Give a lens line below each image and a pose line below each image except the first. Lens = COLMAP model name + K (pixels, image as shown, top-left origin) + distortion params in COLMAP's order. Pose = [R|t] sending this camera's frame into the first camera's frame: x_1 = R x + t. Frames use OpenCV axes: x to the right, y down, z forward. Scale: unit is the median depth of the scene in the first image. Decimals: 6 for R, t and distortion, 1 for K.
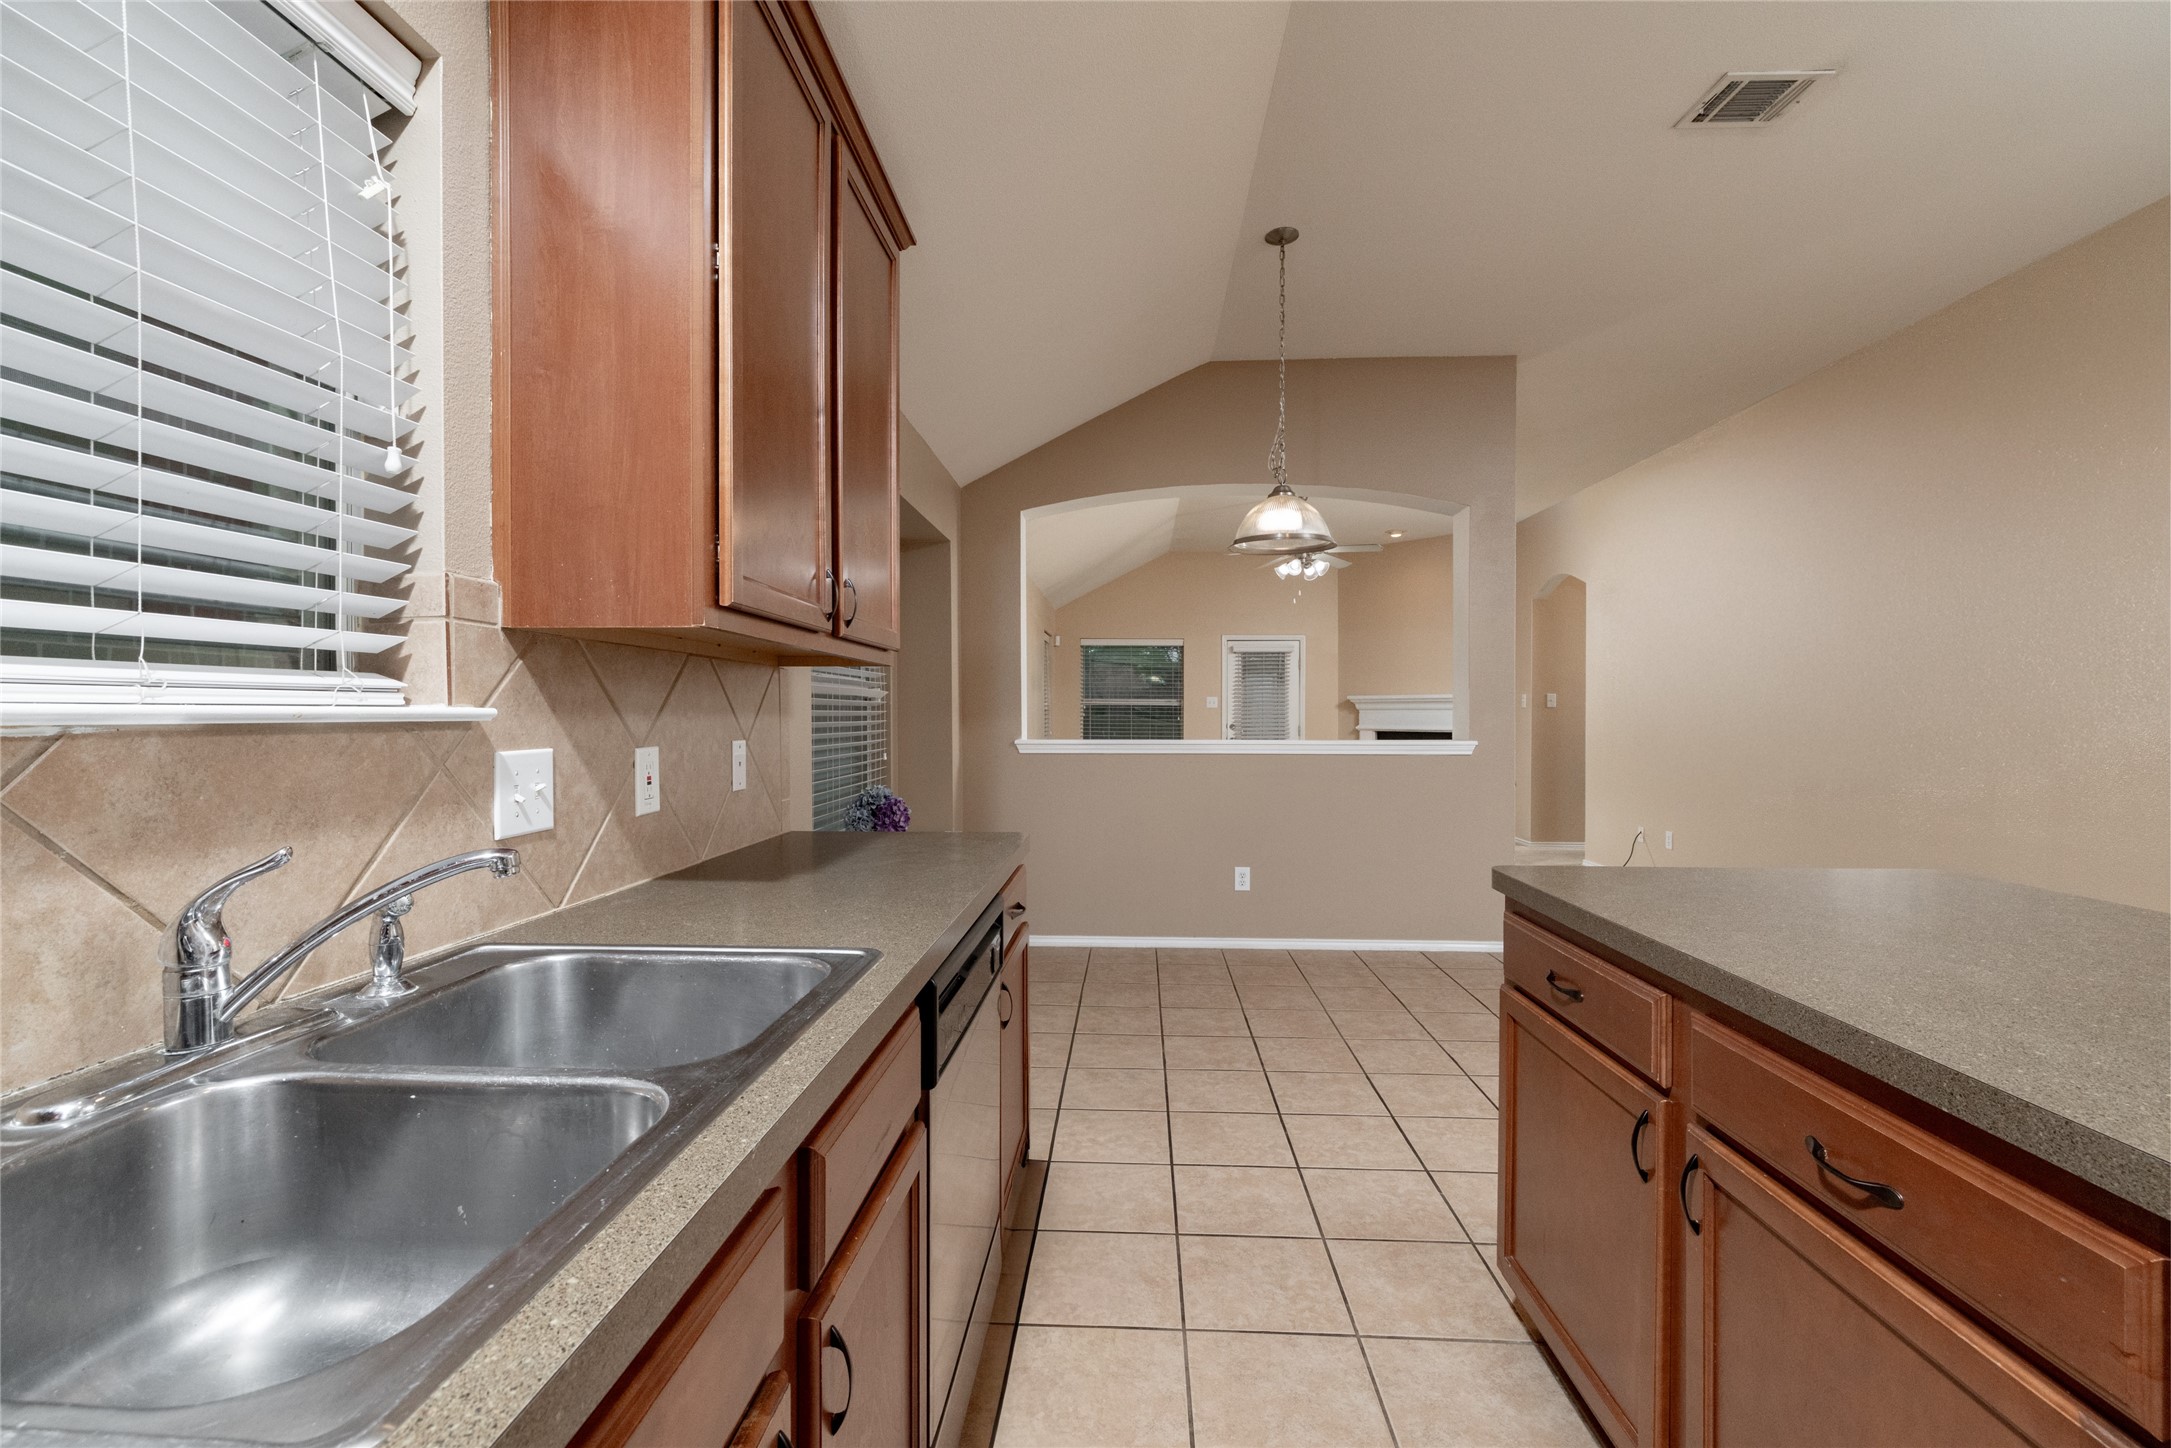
lens RADIAL K [[937.6, 0, 1083.6], [0, 937.6, 716.3], [0, 0, 1]] dist [0.001893, -0.000040]
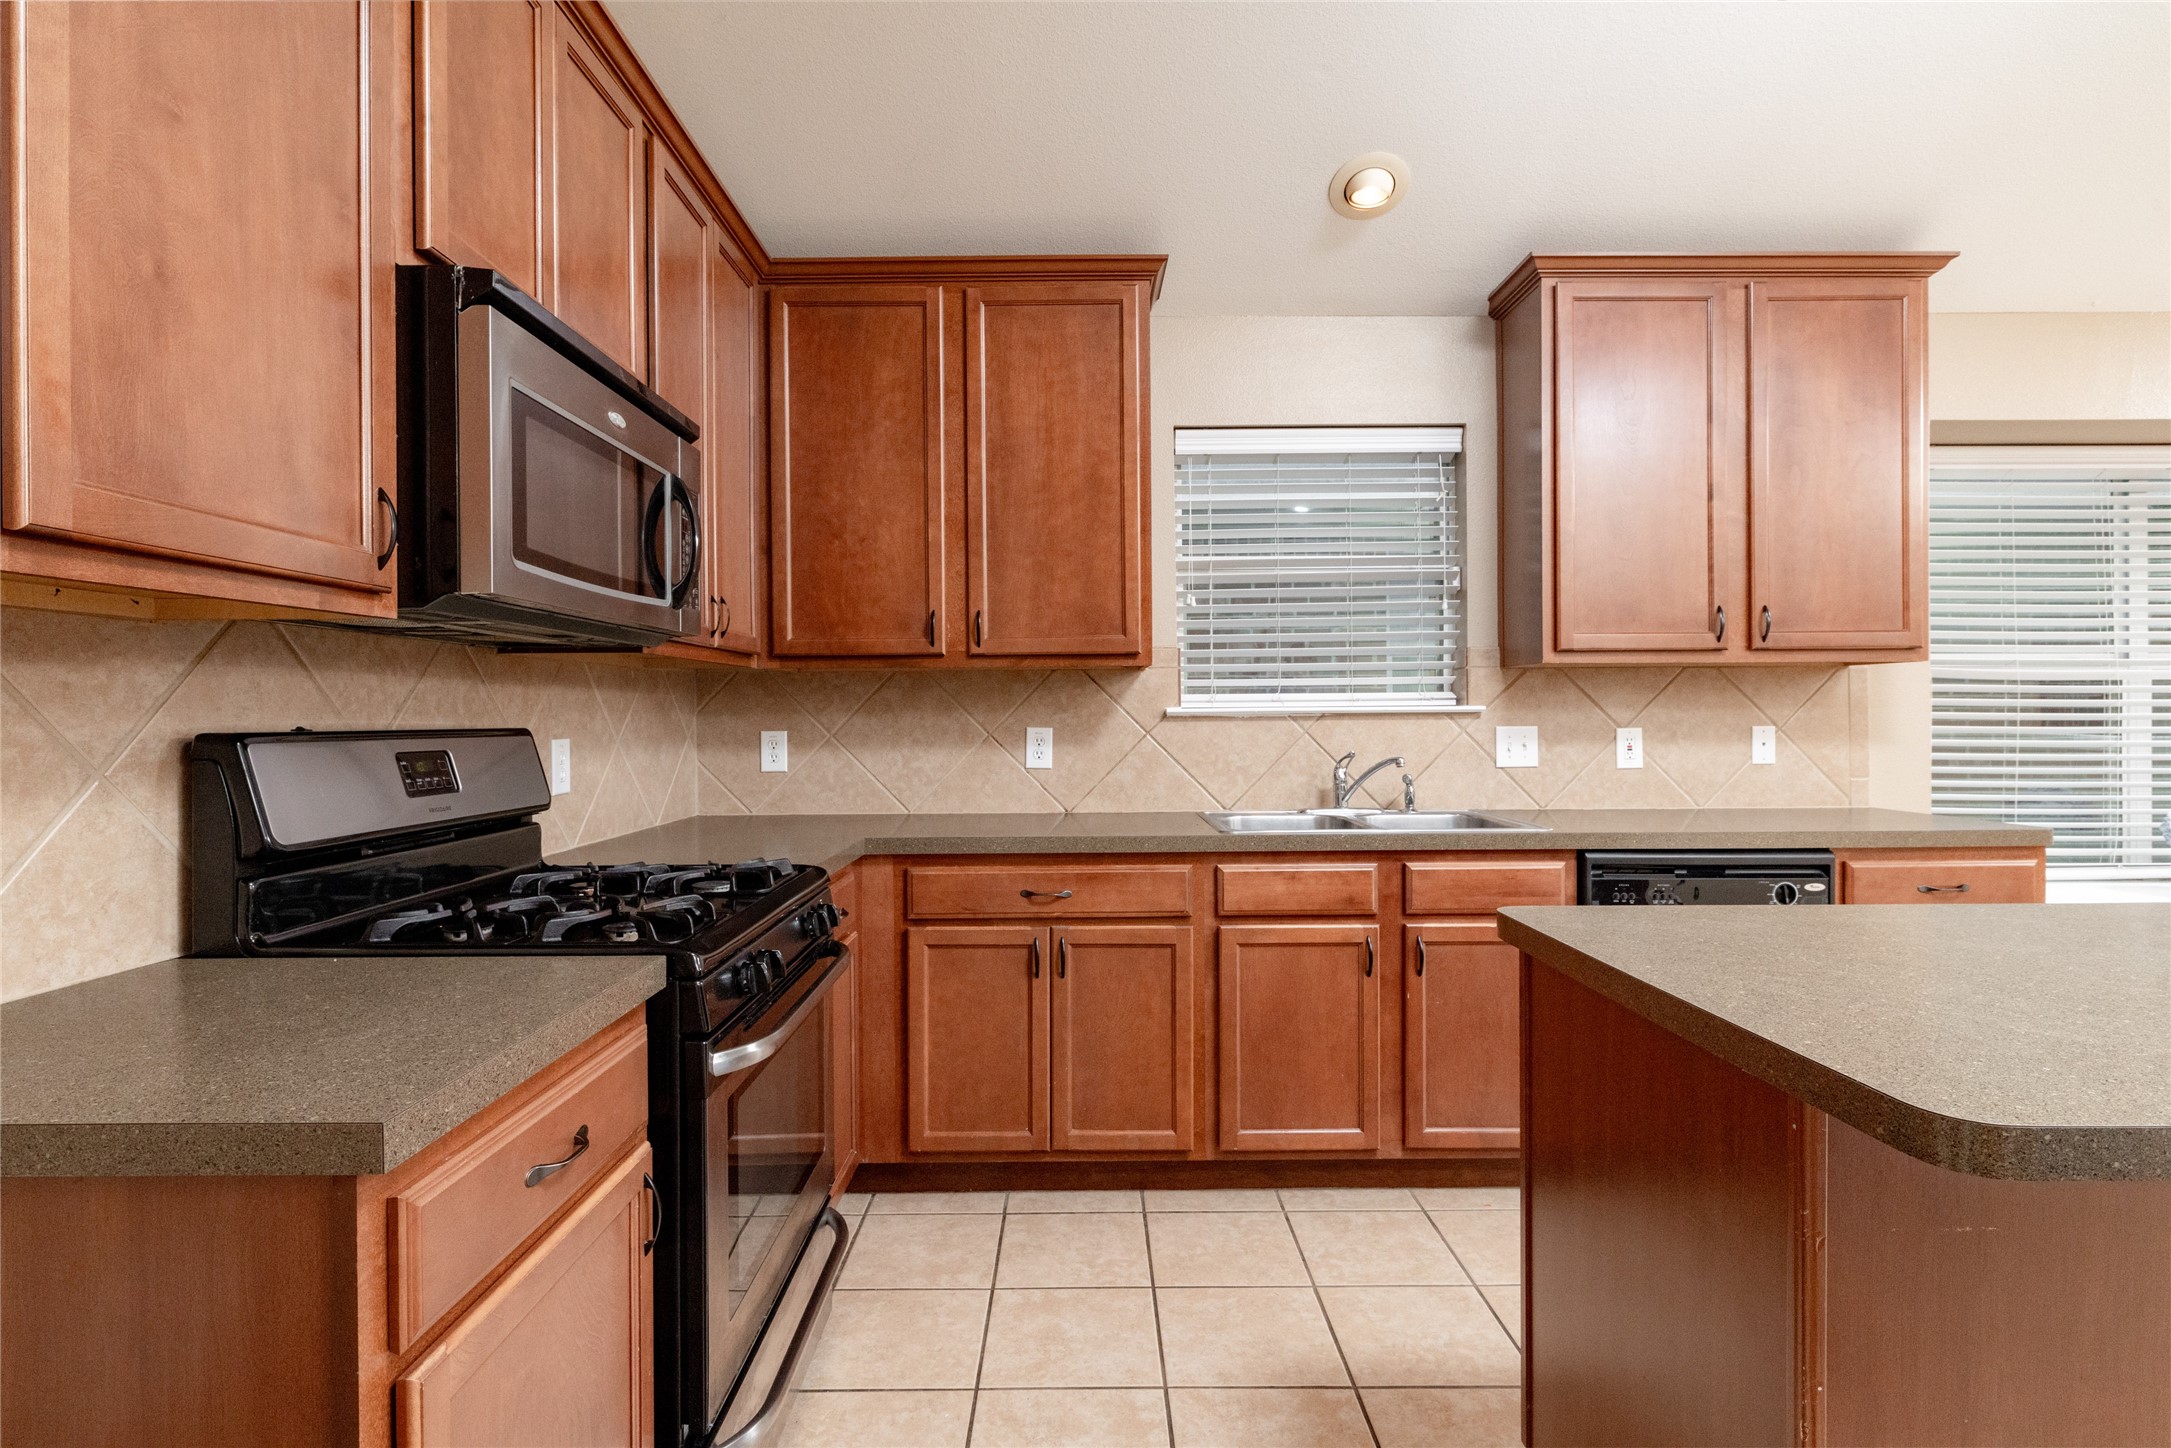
lens RADIAL K [[1082.3, 0, 1090.1], [0, 1082.3, 712.1], [0, 0, 1]] dist [0.001343, 0.000265]
pose [[0.049337, -0.001217, -0.998781, 0.316558], [0.003395, 0.999994, -0.001051, 0.001282], [0.998776, -0.003339, 0.049340, -0.006271]]
